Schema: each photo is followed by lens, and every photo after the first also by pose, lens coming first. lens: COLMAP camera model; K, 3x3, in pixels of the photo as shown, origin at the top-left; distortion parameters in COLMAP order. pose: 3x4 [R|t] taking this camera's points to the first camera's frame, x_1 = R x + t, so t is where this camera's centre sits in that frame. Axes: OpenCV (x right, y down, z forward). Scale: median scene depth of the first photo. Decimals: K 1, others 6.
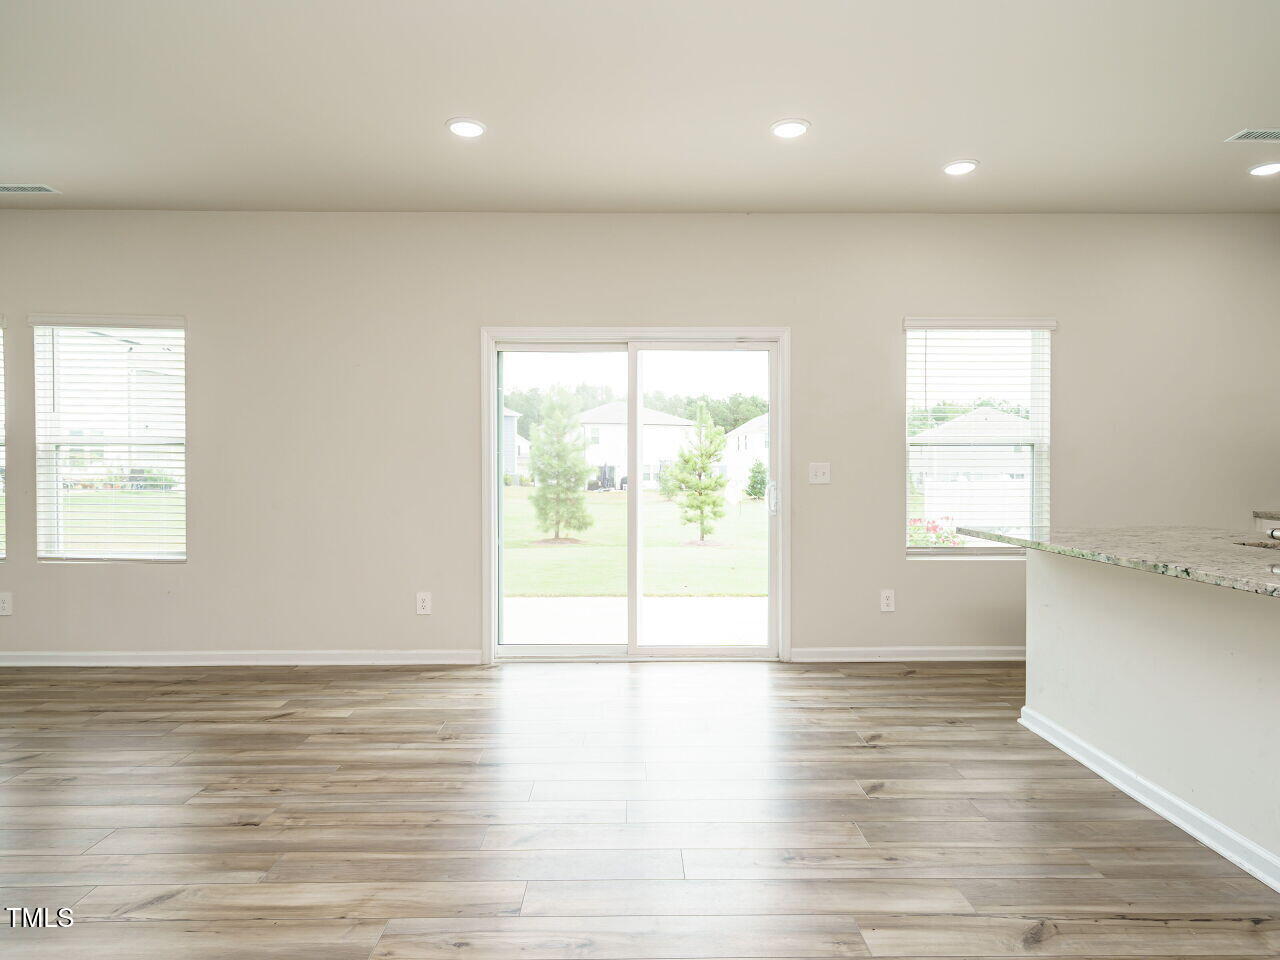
lens RADIAL K [[774.7, 0, 638.4], [0, 774.7, 477.5], [0, 0, 1]] dist [0.004197, 0.000012]
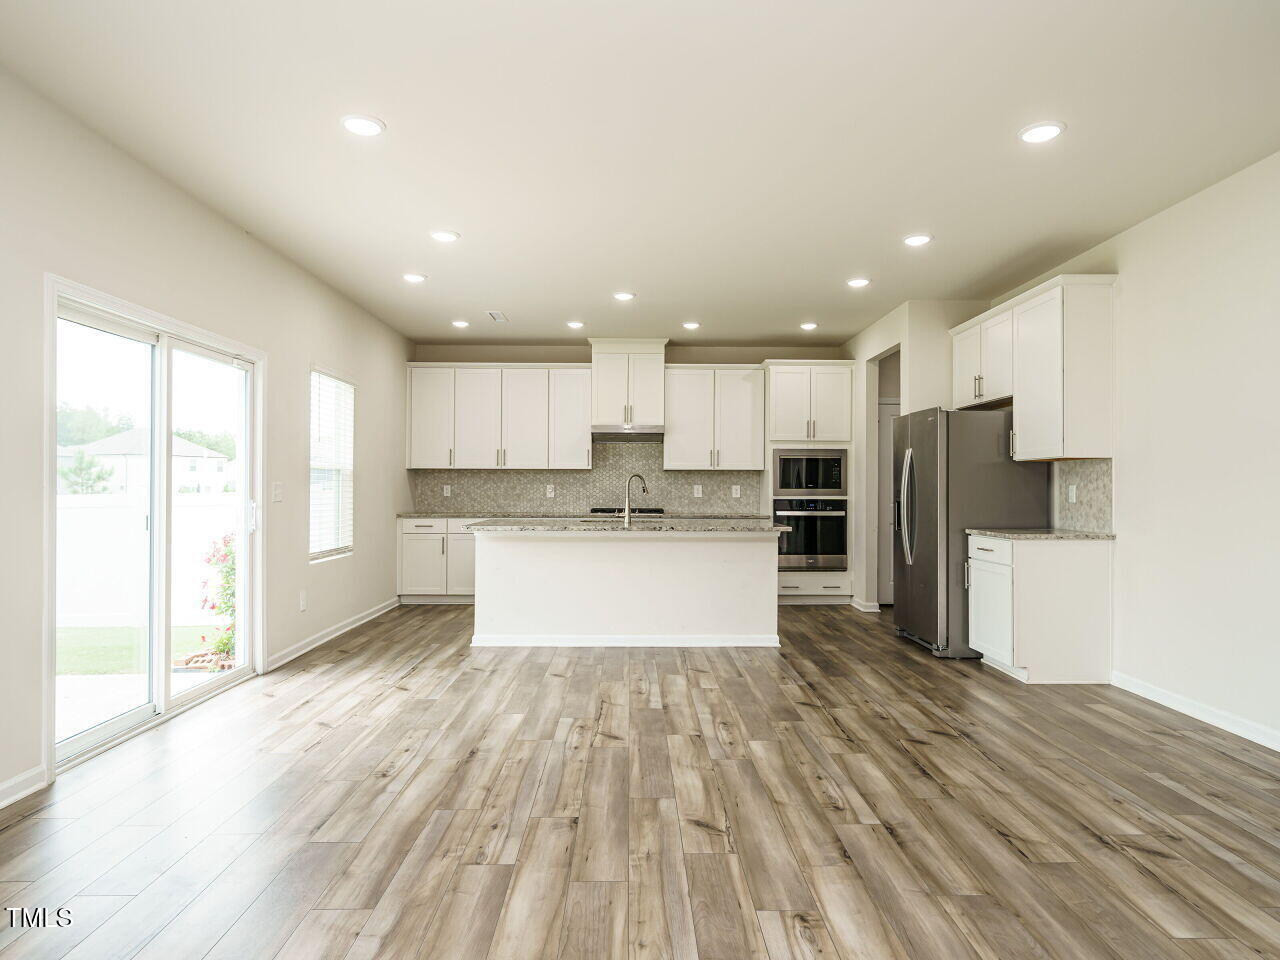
lens RADIAL K [[774.7, 0, 641.2], [0, 774.7, 485.5], [0, 0, 1]] dist [0.004197, 0.000012]
pose [[0.008136, 0.003043, 0.999962, -0.859934], [0.008564, 0.999958, -0.003113, -0.006994], [-0.999930, 0.008589, 0.008110, 0.488574]]
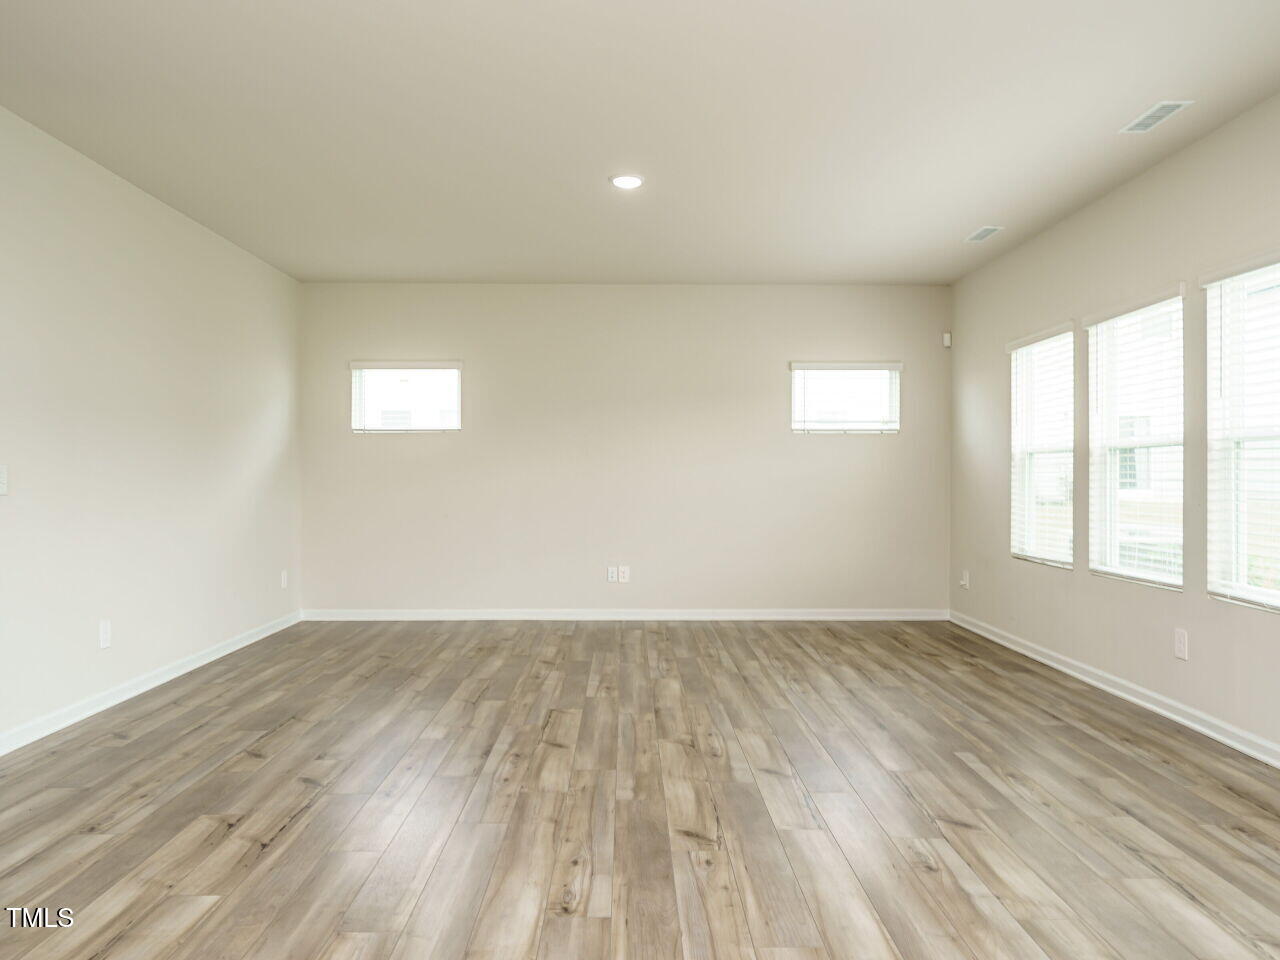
lens RADIAL K [[921.8, 0, 647.9], [0, 921.8, 479.4], [0, 0, 1]] dist [0.020378, 0.000580]
pose [[-0.000518, 0.006470, -0.999979, 0.123153], [-0.011827, 0.999909, 0.006476, -0.004922], [0.999930, 0.011831, -0.000441, 0.444362]]
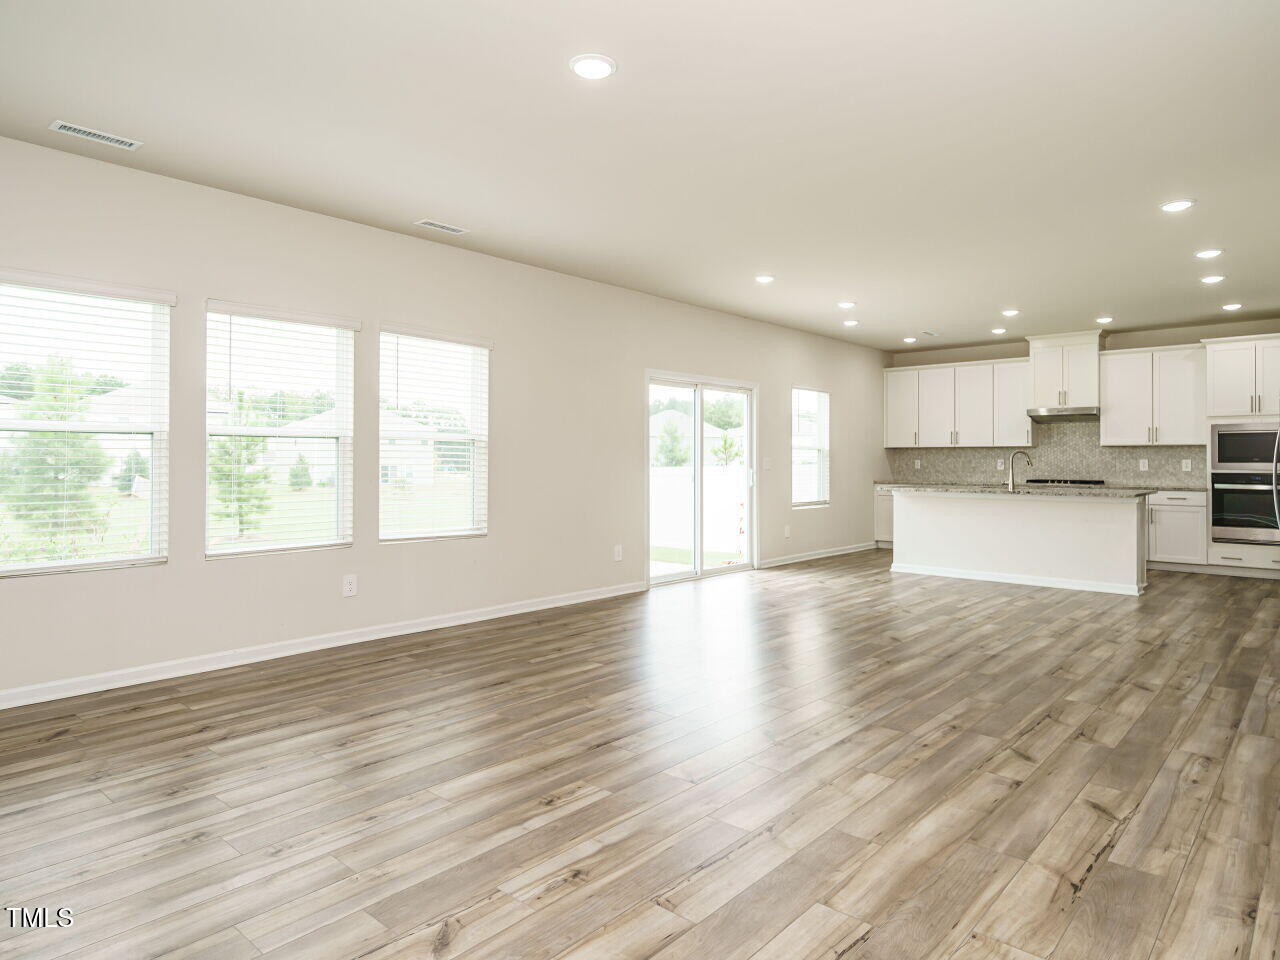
lens RADIAL K [[774.7, 0, 658.0], [0, 774.7, 450.1], [0, 0, 1]] dist [0.004197, 0.000012]
pose [[0.673332, 0.013105, 0.739224, -1.312979], [0.005382, 0.999730, -0.022626, 0.001754], [-0.739320, 0.019213, 0.673080, -0.041575]]
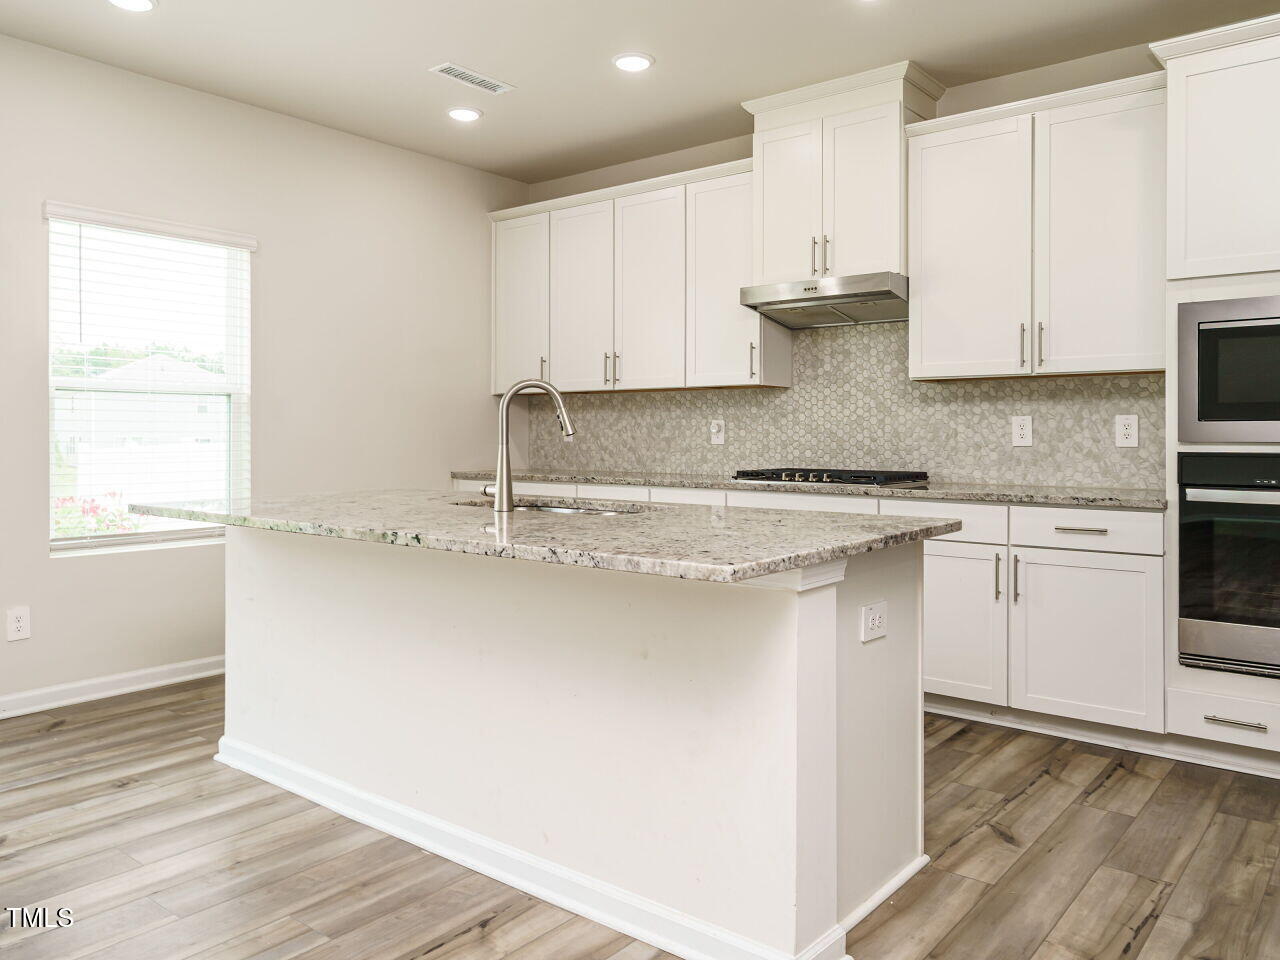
lens RADIAL K [[970.3, 0, 634.0], [0, 970.3, 431.5], [0, 0, 1]] dist [-0.001910, 0.020972]
pose [[0.641886, 0.001825, 0.766798, 0.021986], [0.008115, 0.999925, -0.009172, 0.007631], [-0.766757, 0.012110, 0.641823, 0.063726]]
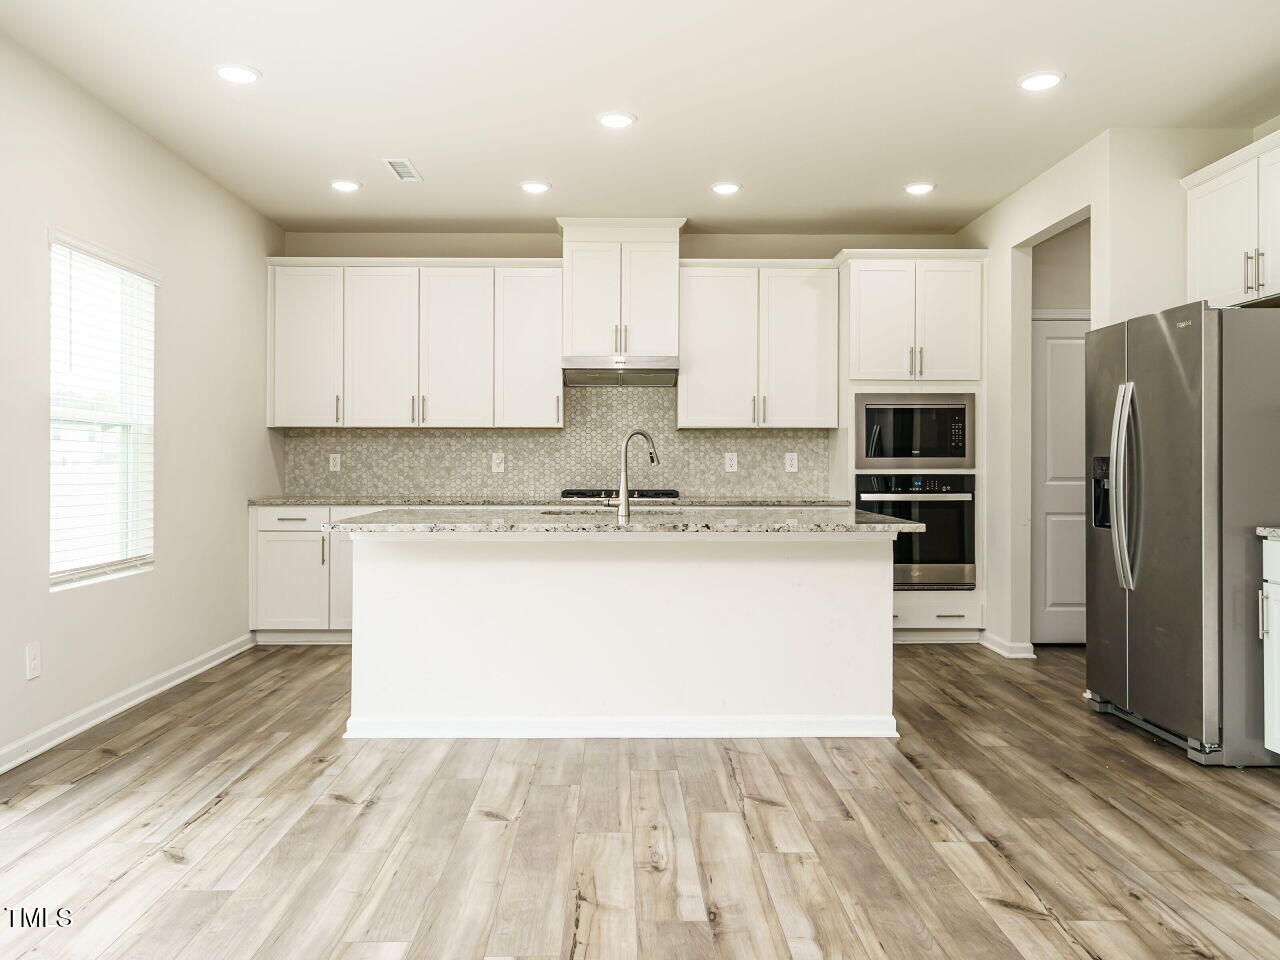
lens RADIAL K [[970.3, 0, 632.5], [0, 970.3, 467.3], [0, 0, 1]] dist [-0.001910, 0.020972]
pose [[0.006299, -0.004487, 0.999970, -0.486128], [0.010859, 0.999931, 0.004418, 0.001372], [-0.999921, 0.010830, 0.006347, 0.507958]]
